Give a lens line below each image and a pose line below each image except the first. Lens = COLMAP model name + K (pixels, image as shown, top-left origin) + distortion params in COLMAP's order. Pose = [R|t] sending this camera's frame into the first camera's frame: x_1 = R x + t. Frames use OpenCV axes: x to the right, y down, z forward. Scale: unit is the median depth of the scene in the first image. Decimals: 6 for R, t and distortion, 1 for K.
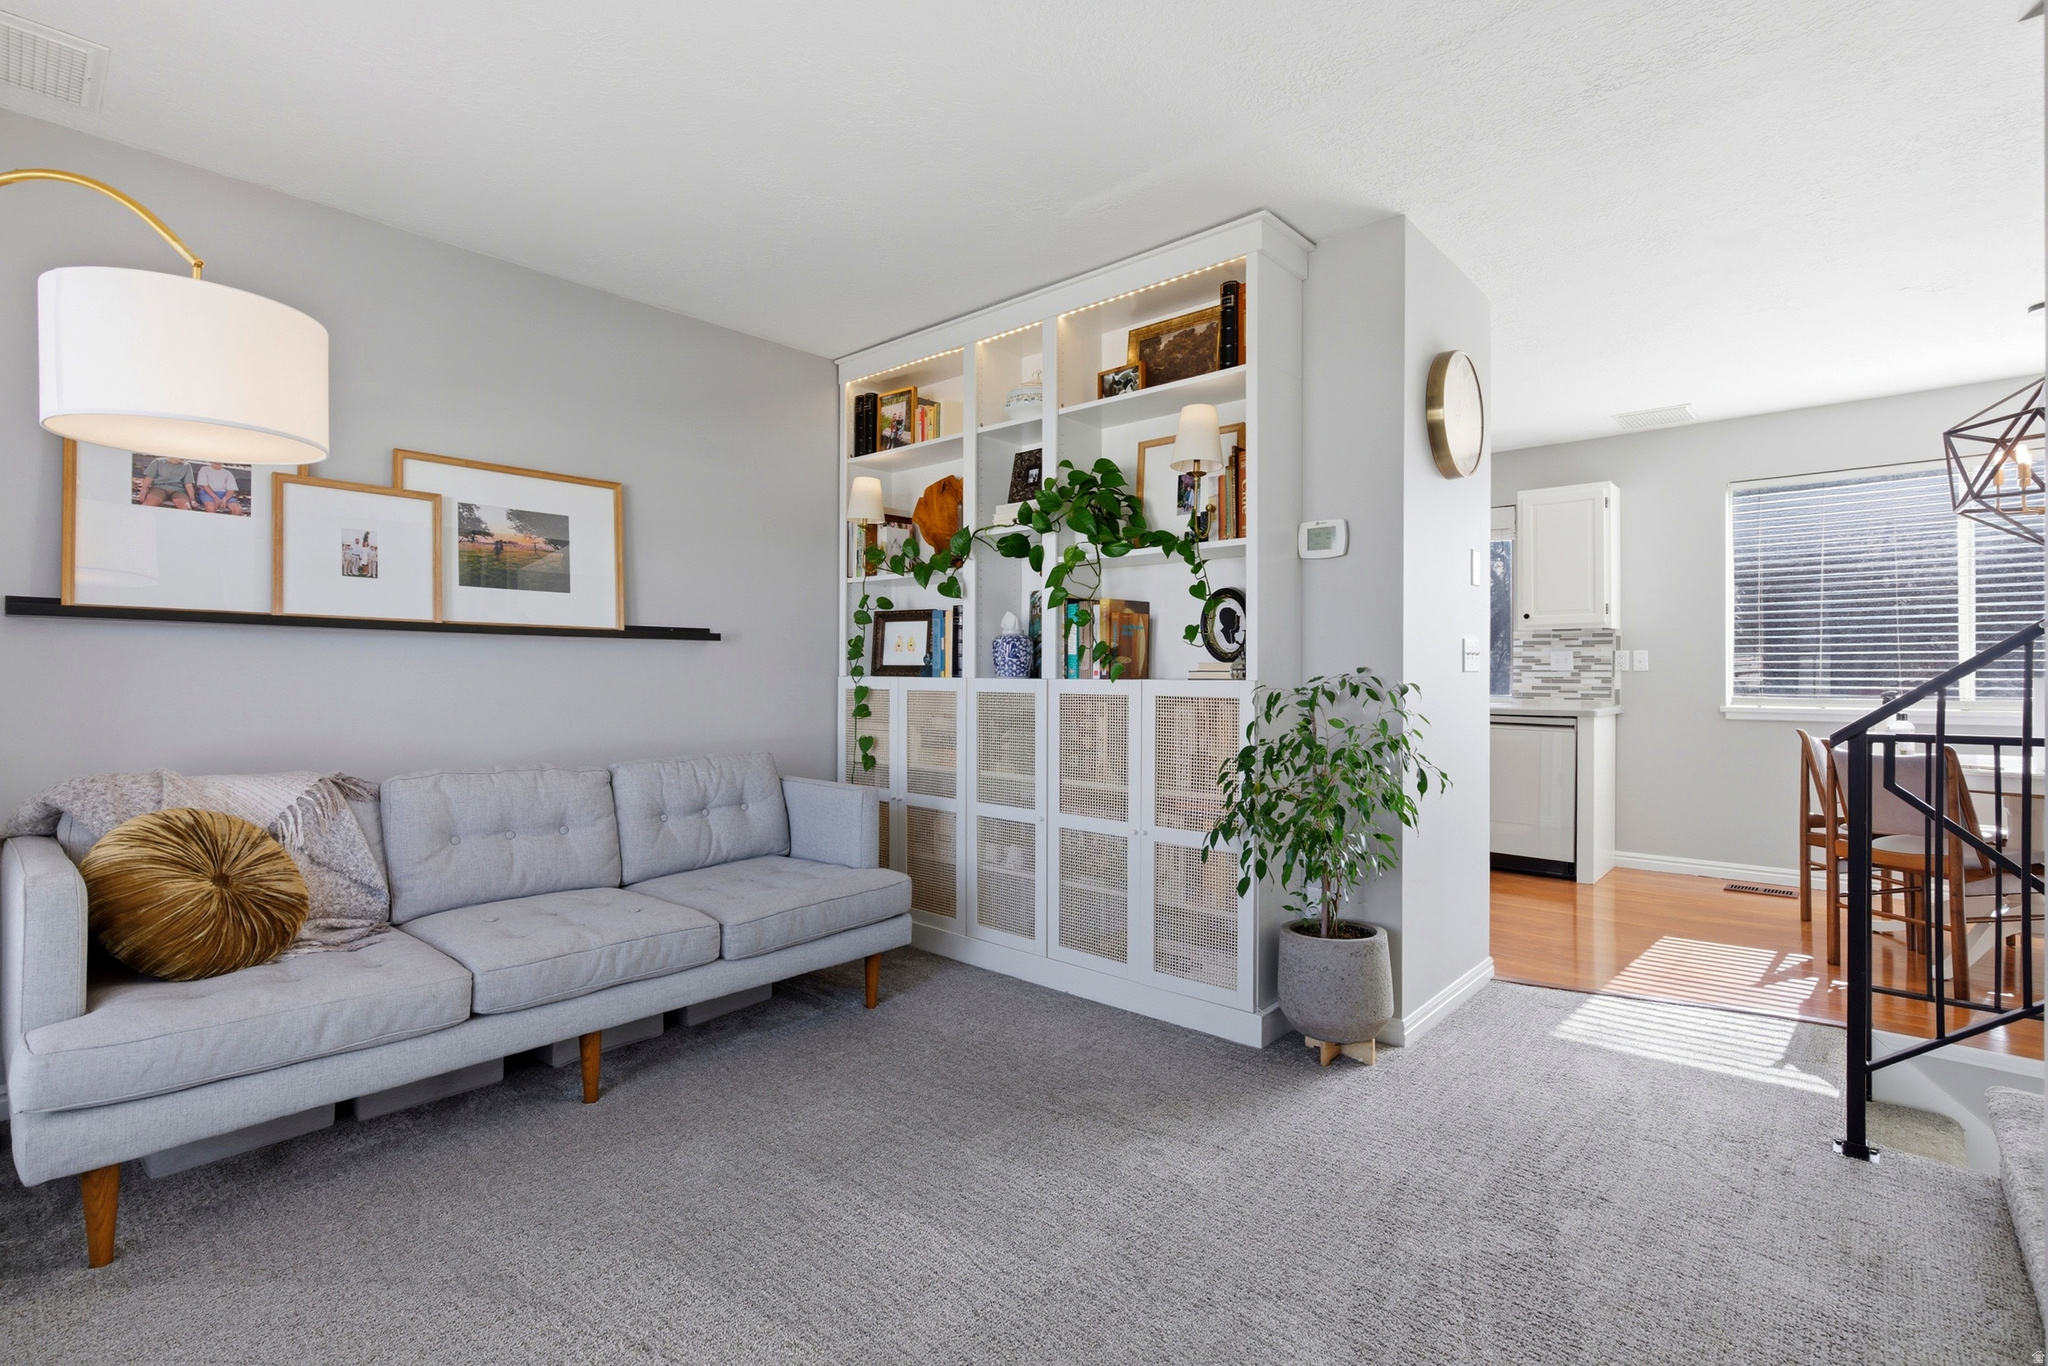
lens RADIAL K [[938.8, 0, 1045.3], [0, 938.8, 675.8], [0, 0, 1]] dist [0.004916, 0.000914]
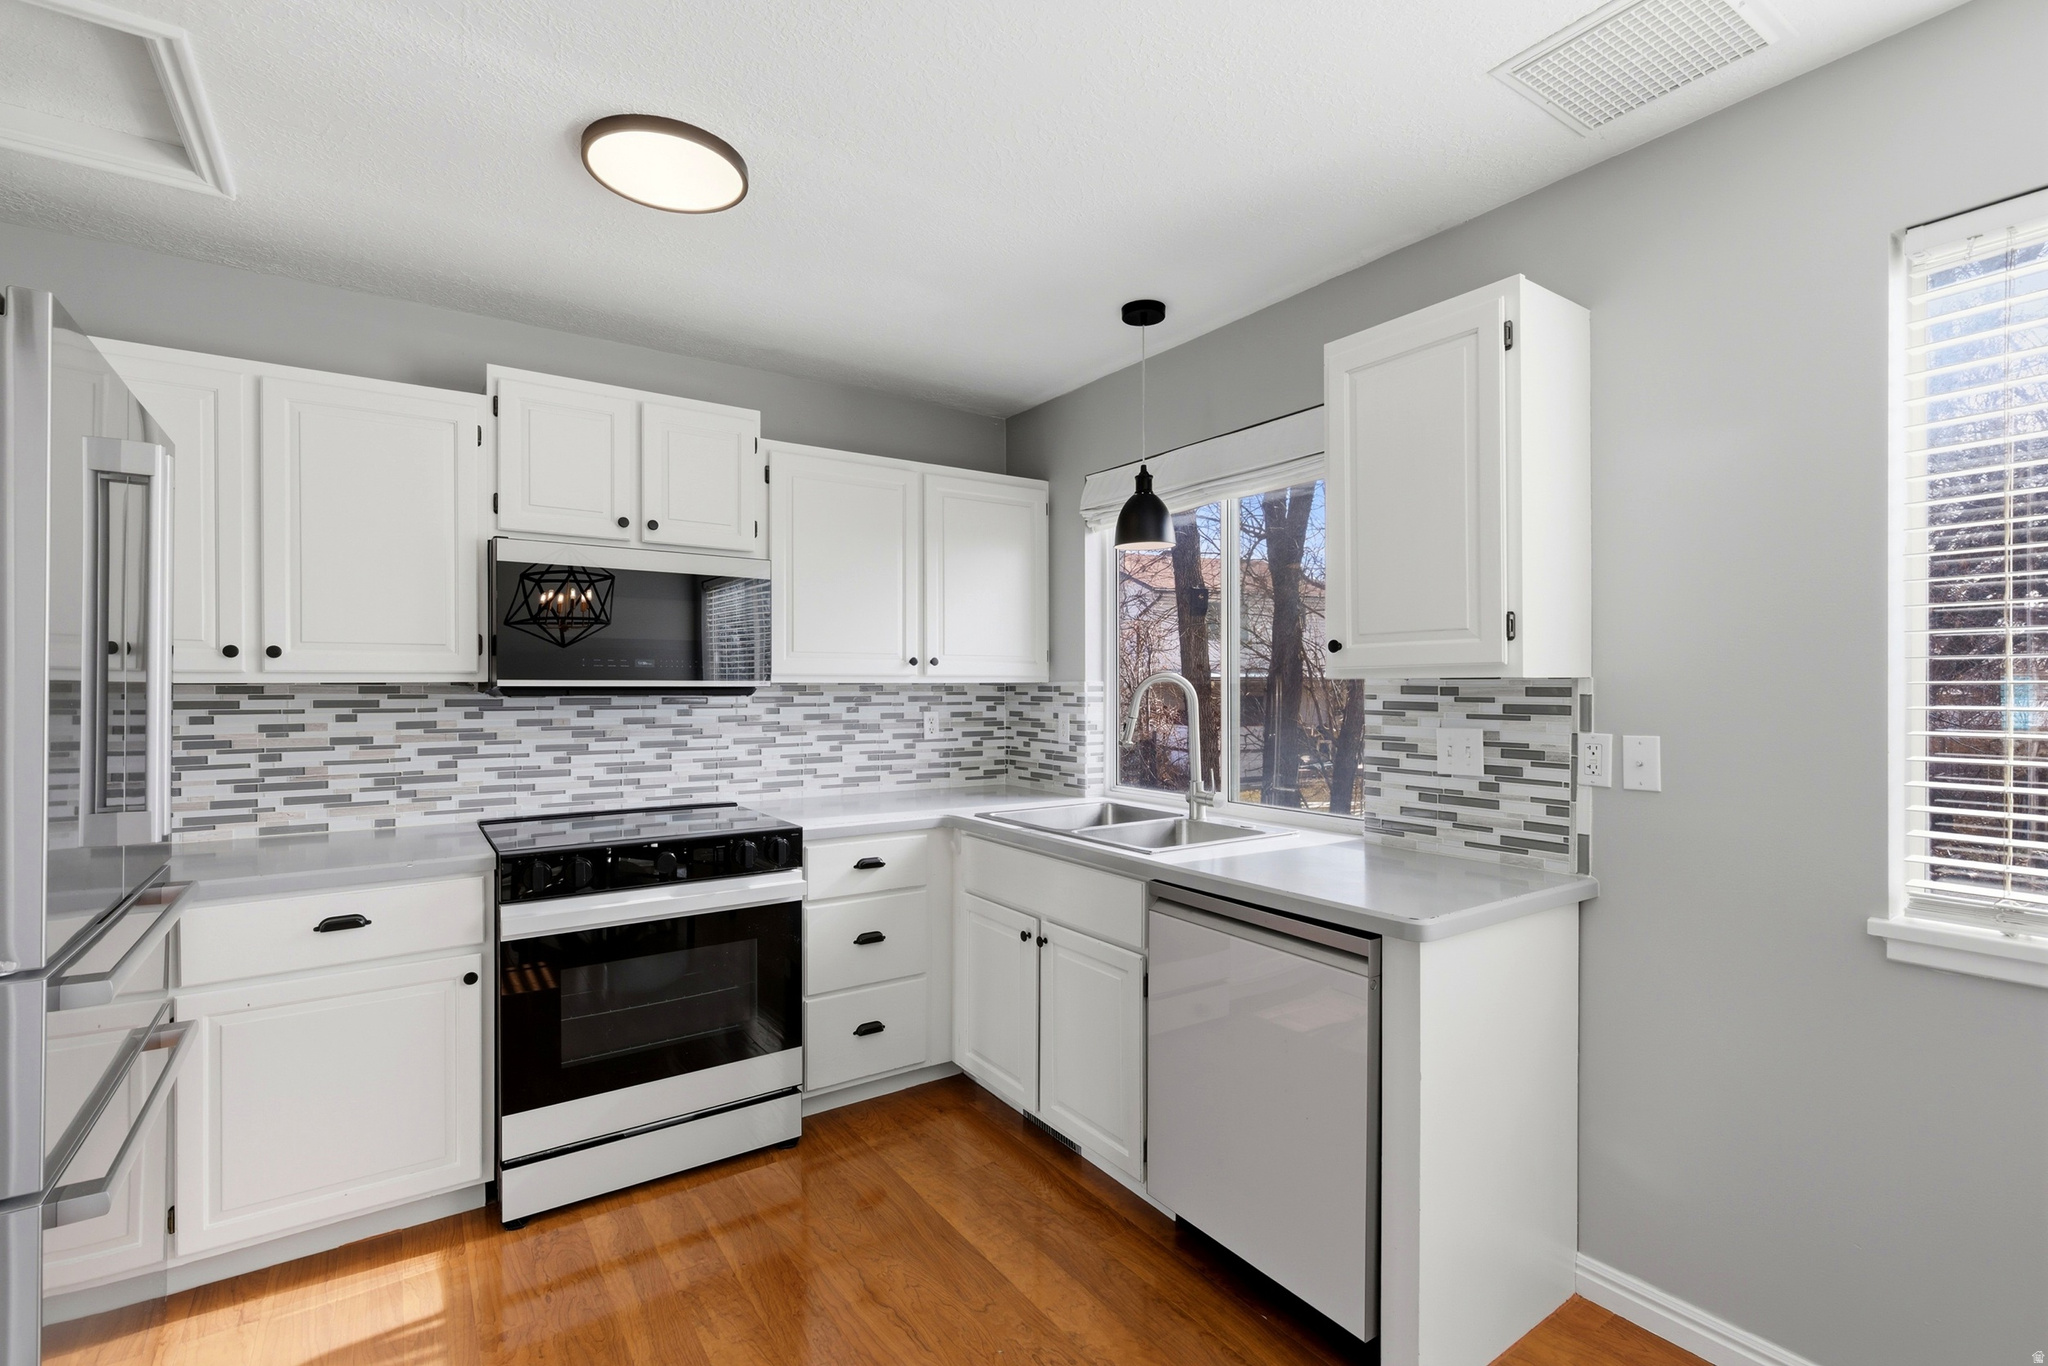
lens RADIAL K [[938.8, 0, 1033.4], [0, 938.8, 690.2], [0, 0, 1]] dist [0.004916, 0.000914]
pose [[0.972010, -0.001669, -0.234932, 0.476981], [0.001886, 0.999998, 0.000700, -0.044521], [0.234930, -0.001124, 0.972012, 0.571058]]
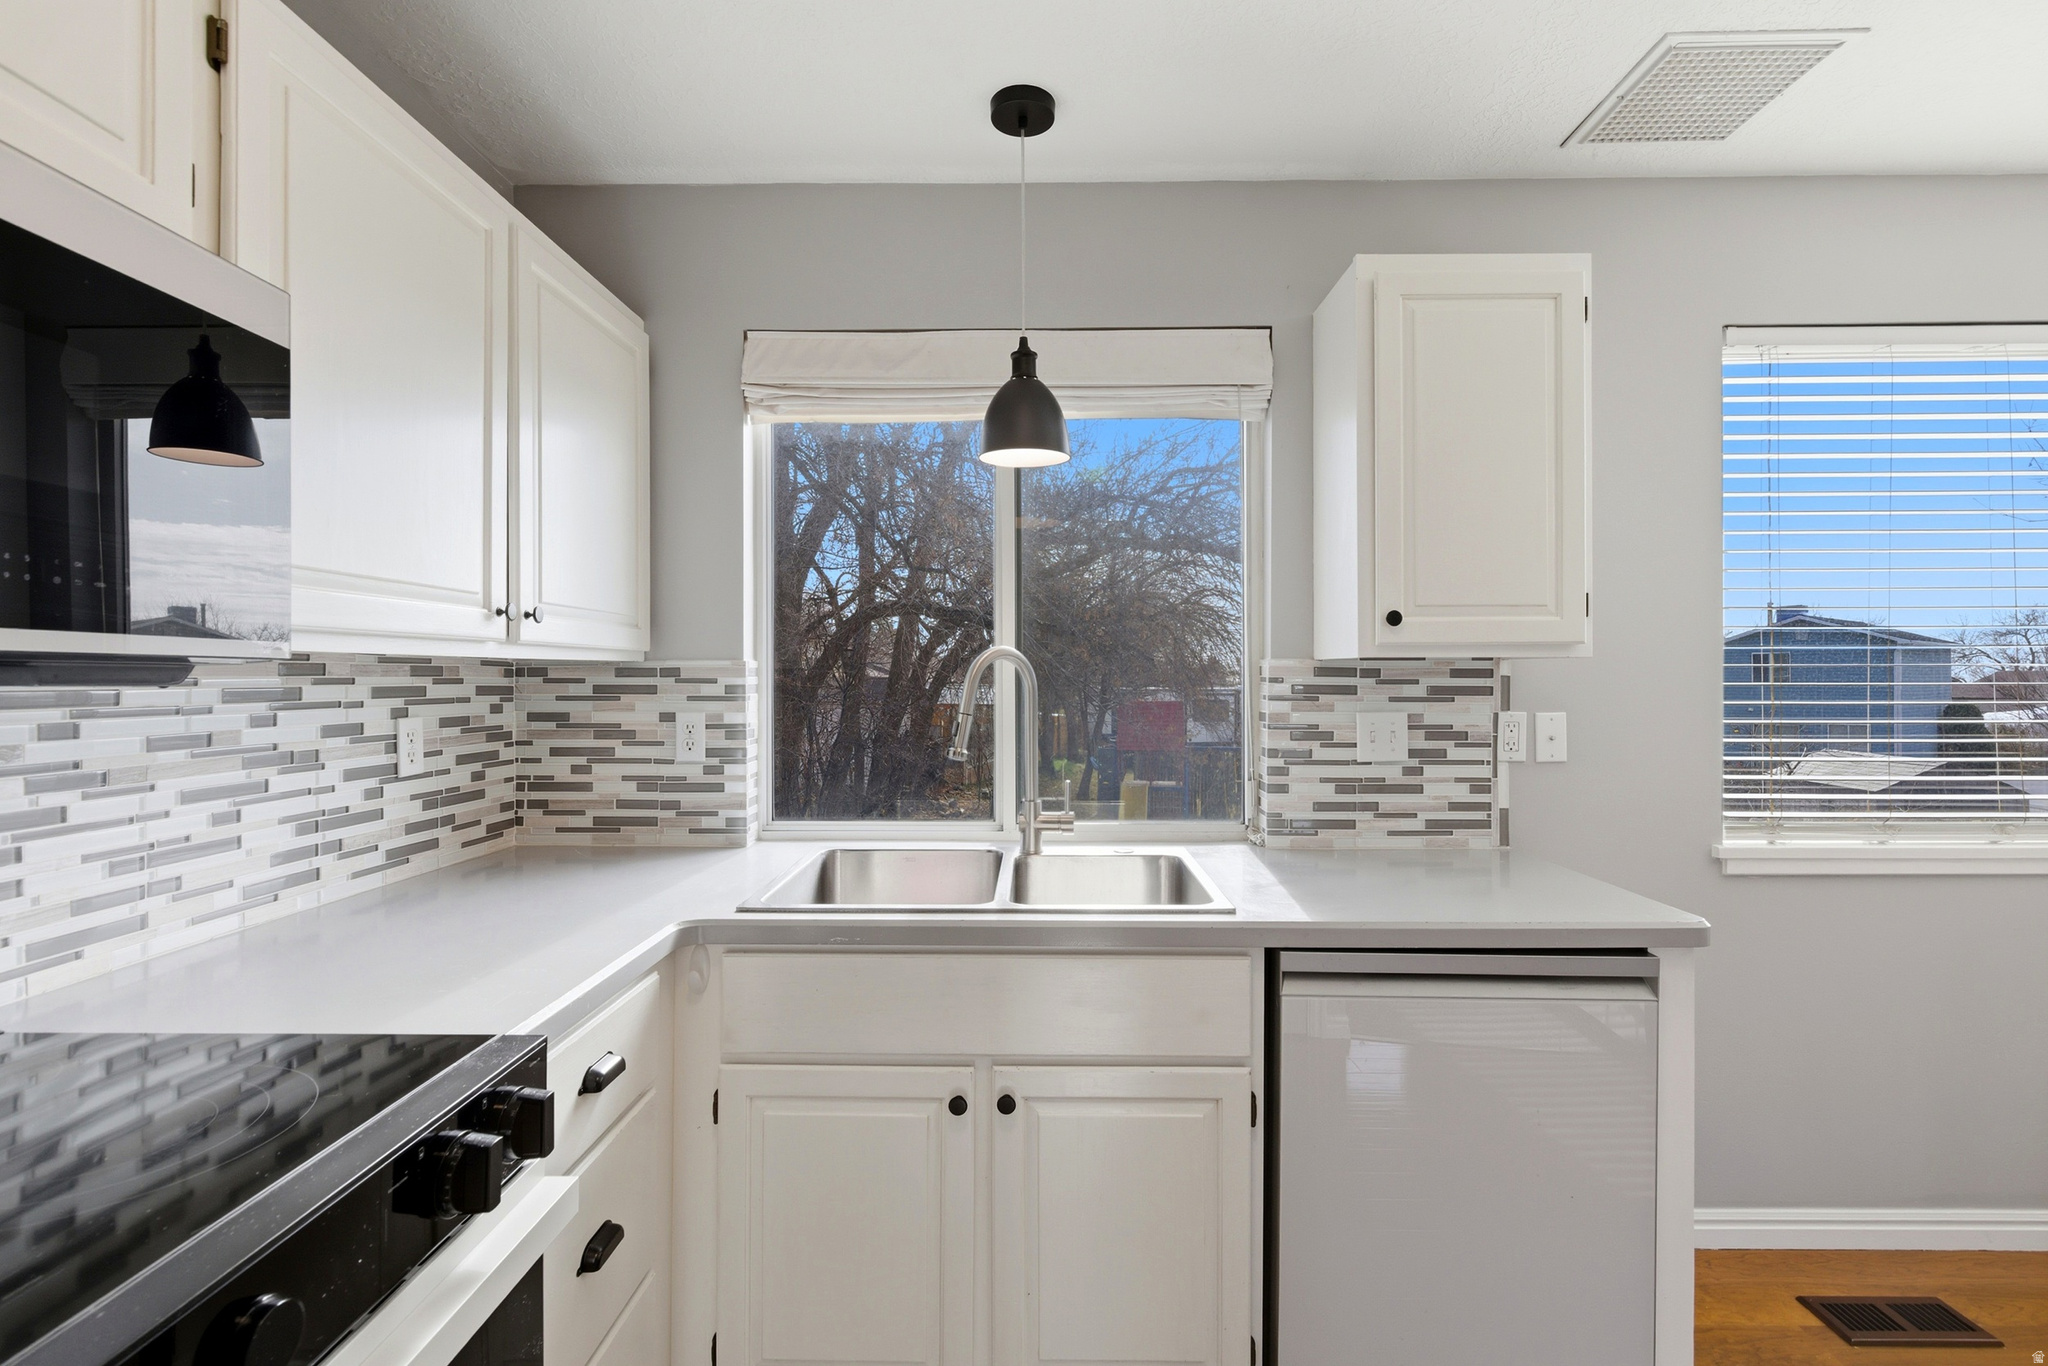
lens RADIAL K [[938.8, 0, 1027.5], [0, 938.8, 676.1], [0, 0, 1]] dist [0.004916, 0.000914]
pose [[0.753983, -0.003079, 0.656887, 0.188210], [0.003887, 0.999992, 0.000226, -0.042769], [-0.656882, 0.002383, 0.753989, 0.824323]]
